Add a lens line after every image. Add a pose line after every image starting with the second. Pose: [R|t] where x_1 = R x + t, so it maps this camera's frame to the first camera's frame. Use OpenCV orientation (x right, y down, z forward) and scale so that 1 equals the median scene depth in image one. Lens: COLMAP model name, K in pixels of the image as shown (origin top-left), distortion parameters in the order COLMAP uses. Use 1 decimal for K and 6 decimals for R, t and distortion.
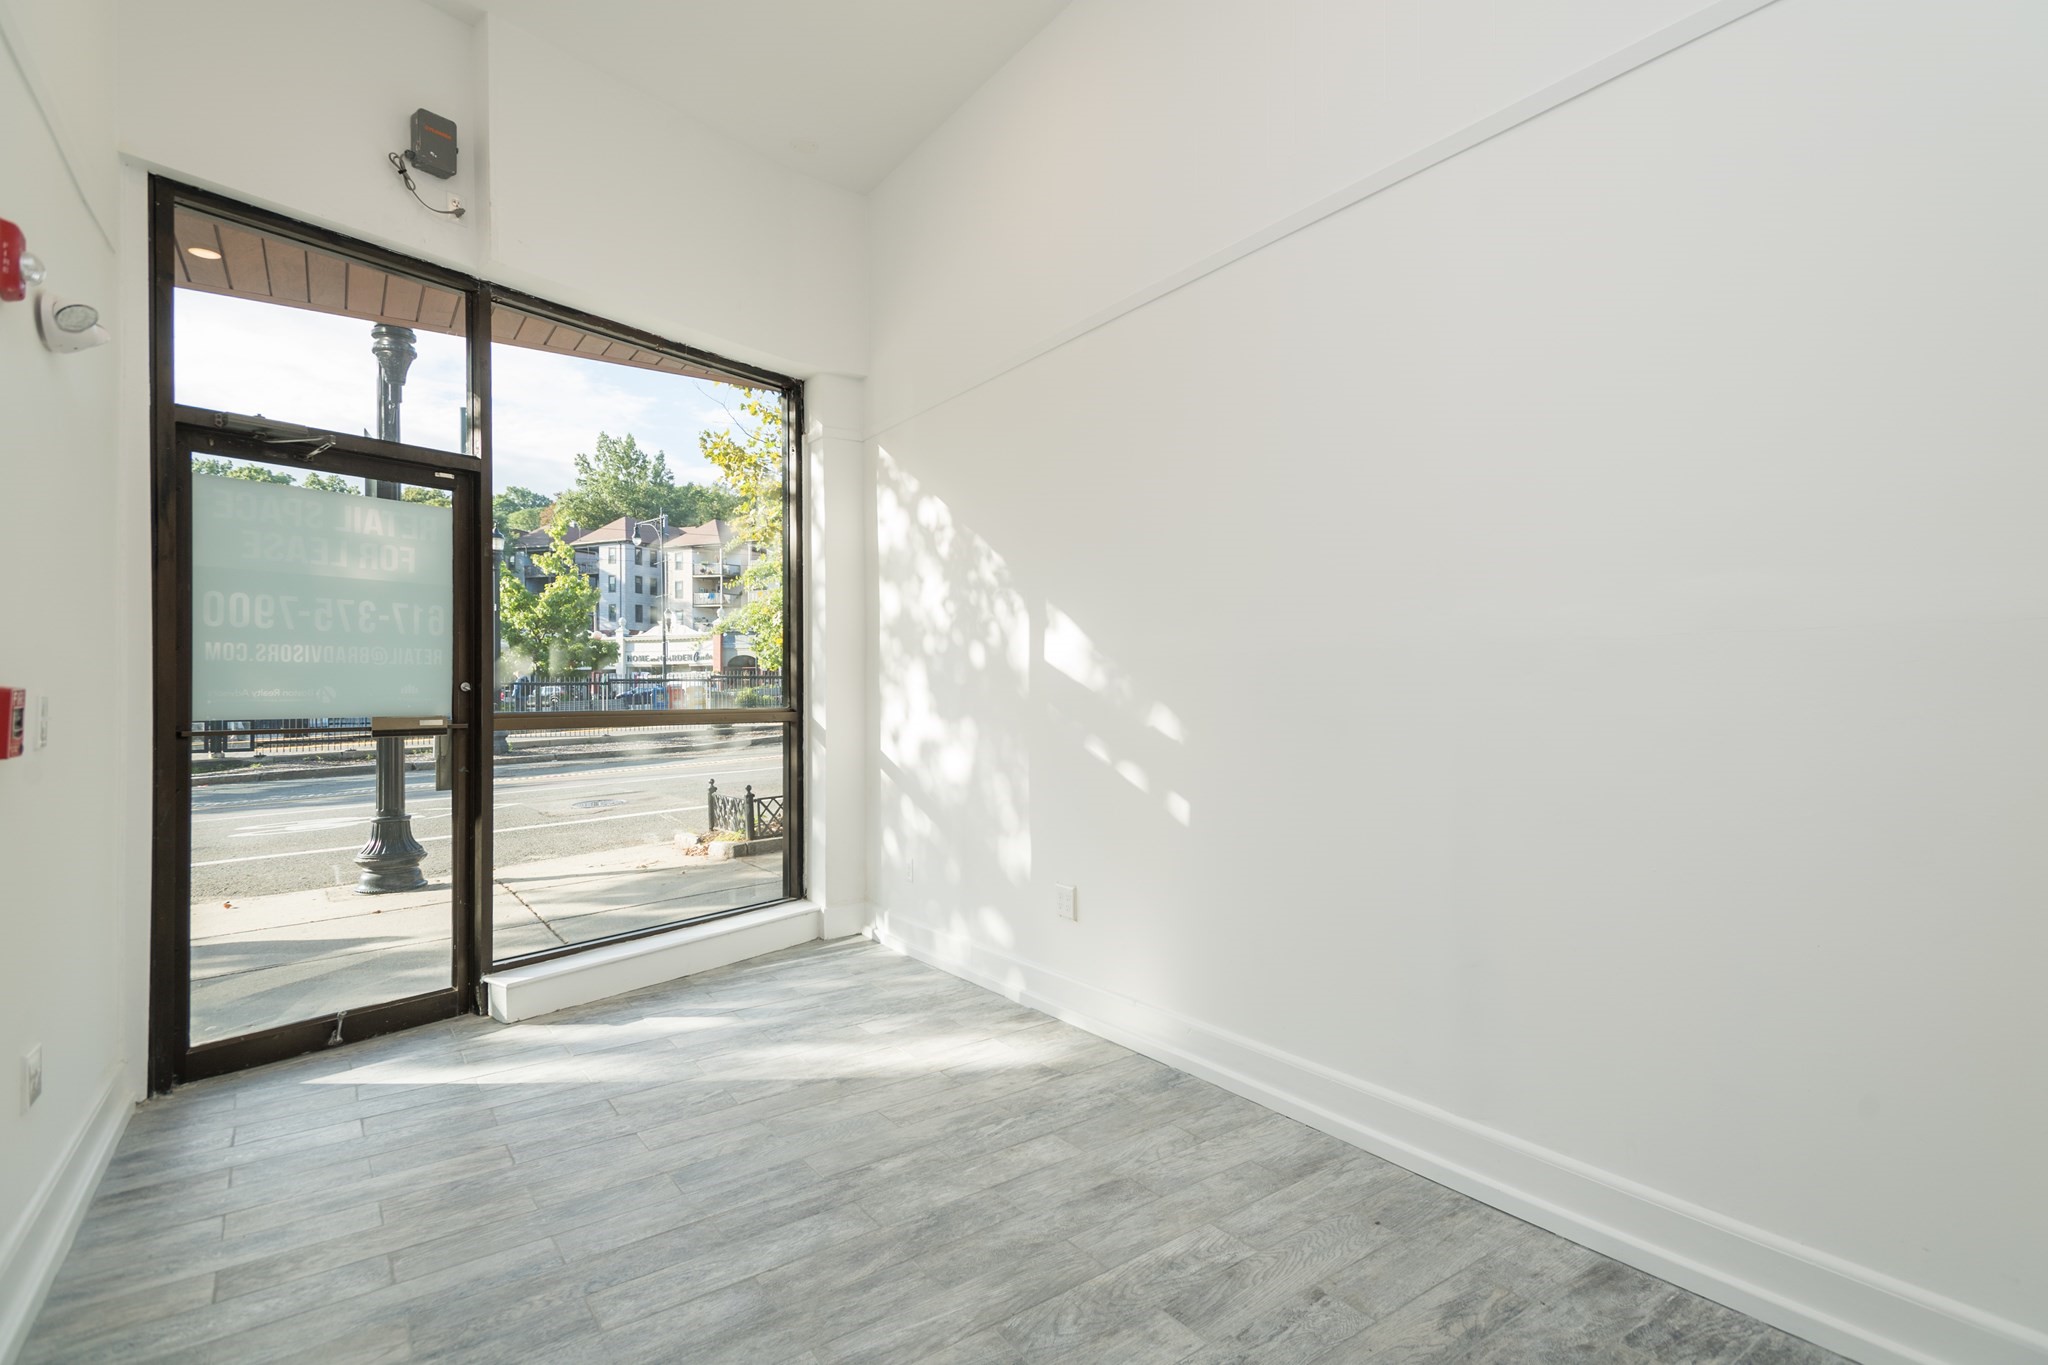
lens RADIAL K [[955.4, 0, 1047.8], [0, 955.4, 677.6], [0, 0, 1]] dist [-0.000161, -0.000110]
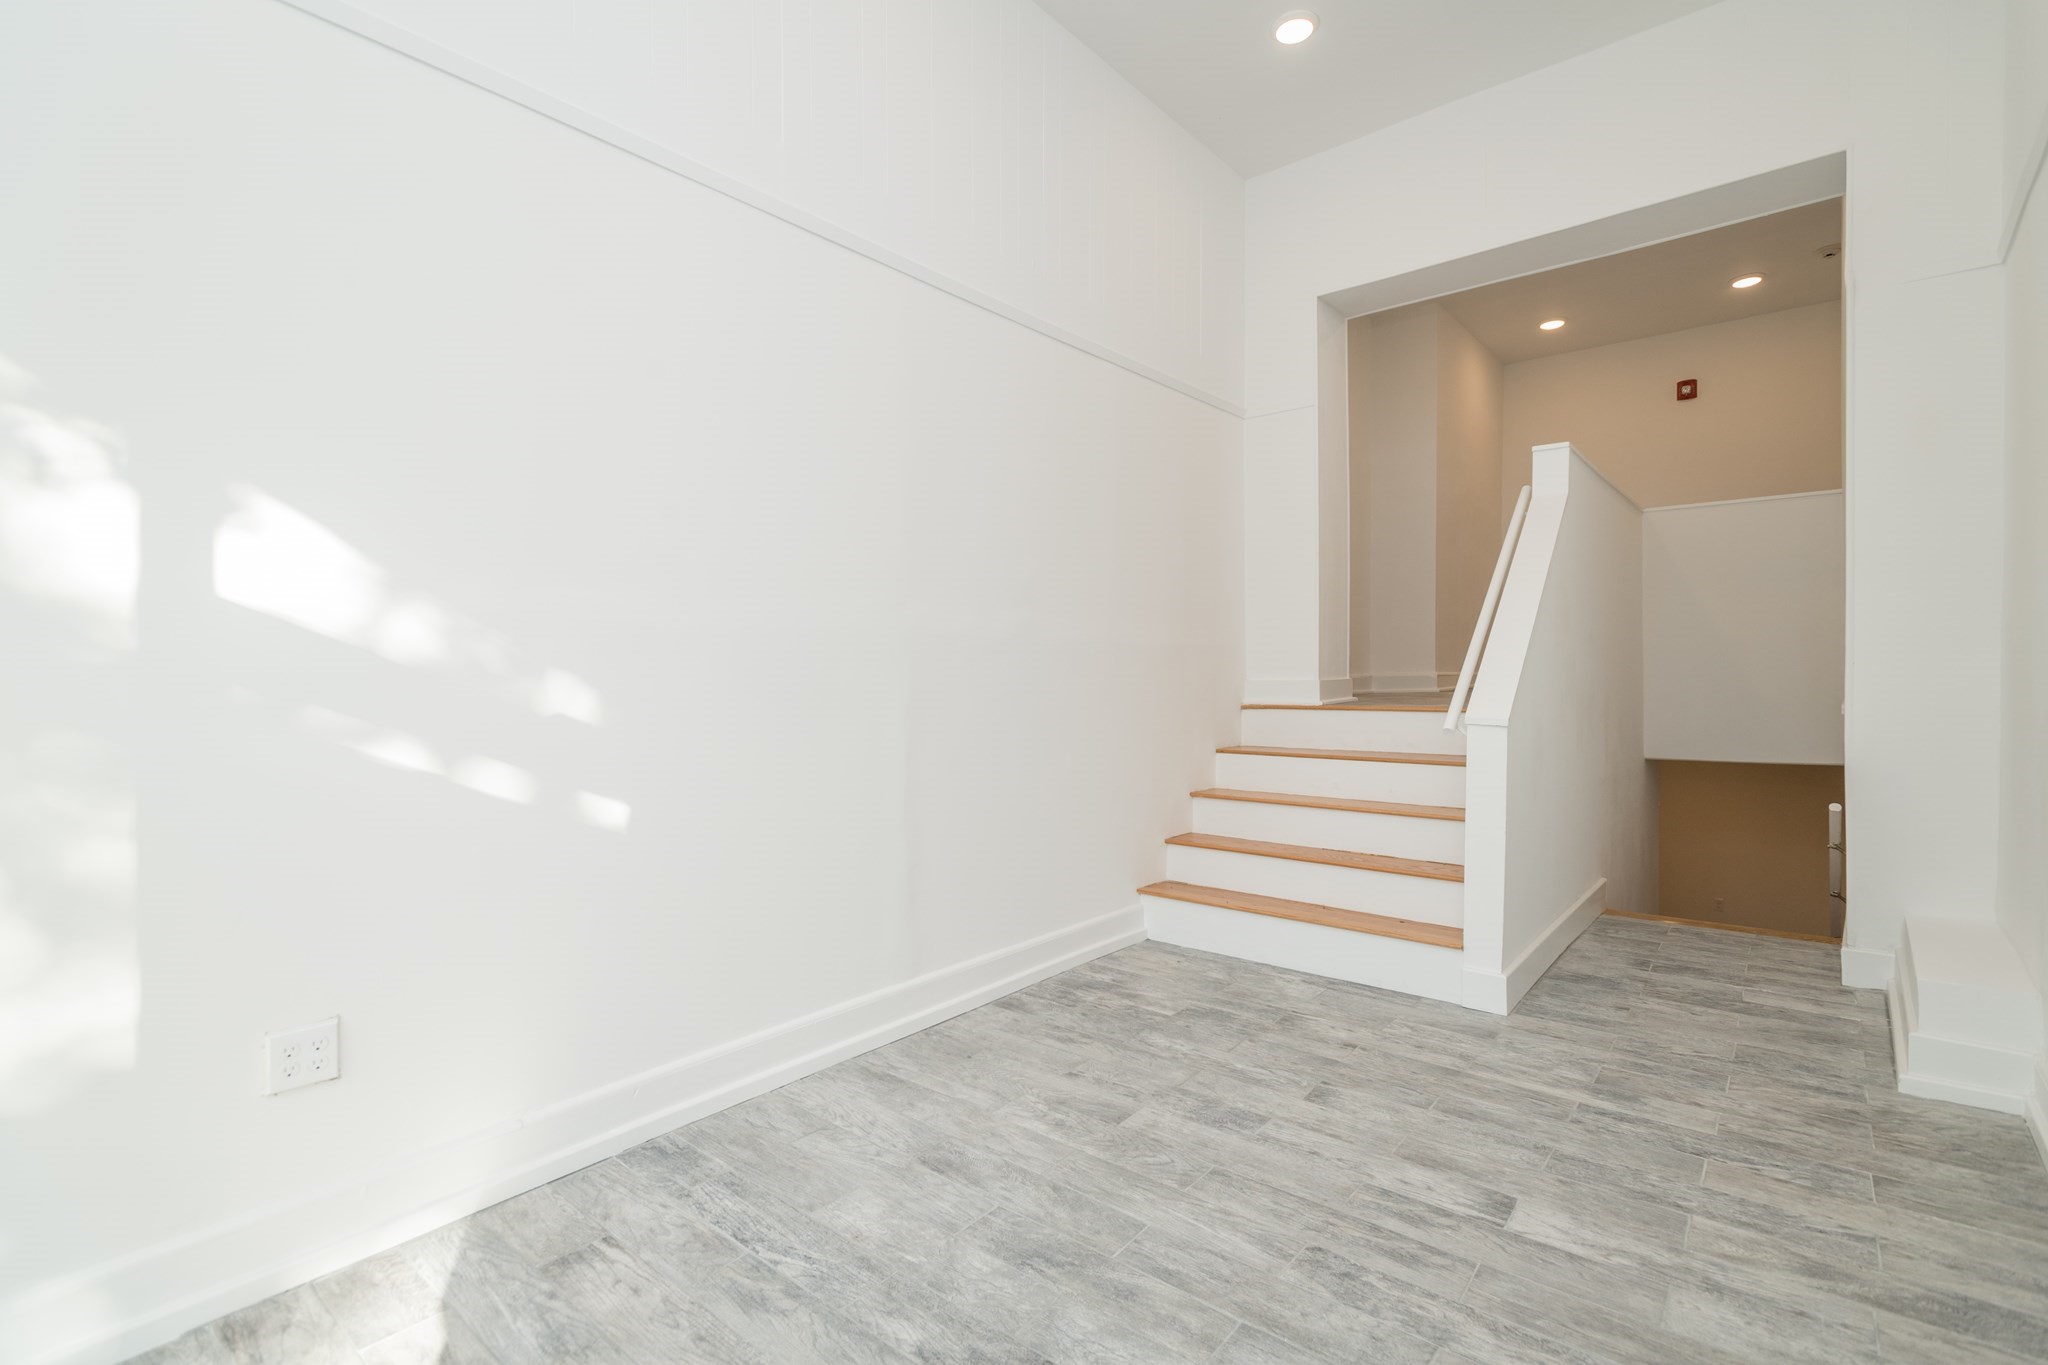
lens RADIAL K [[955.4, 0, 1047.8], [0, 955.4, 677.6], [0, 0, 1]] dist [-0.000161, -0.000110]
pose [[-0.226707, 0.000930, 0.973963, -0.935159], [0.001737, 0.999998, -0.000551, 0.046033], [-0.973961, 0.001567, -0.226708, 1.154845]]
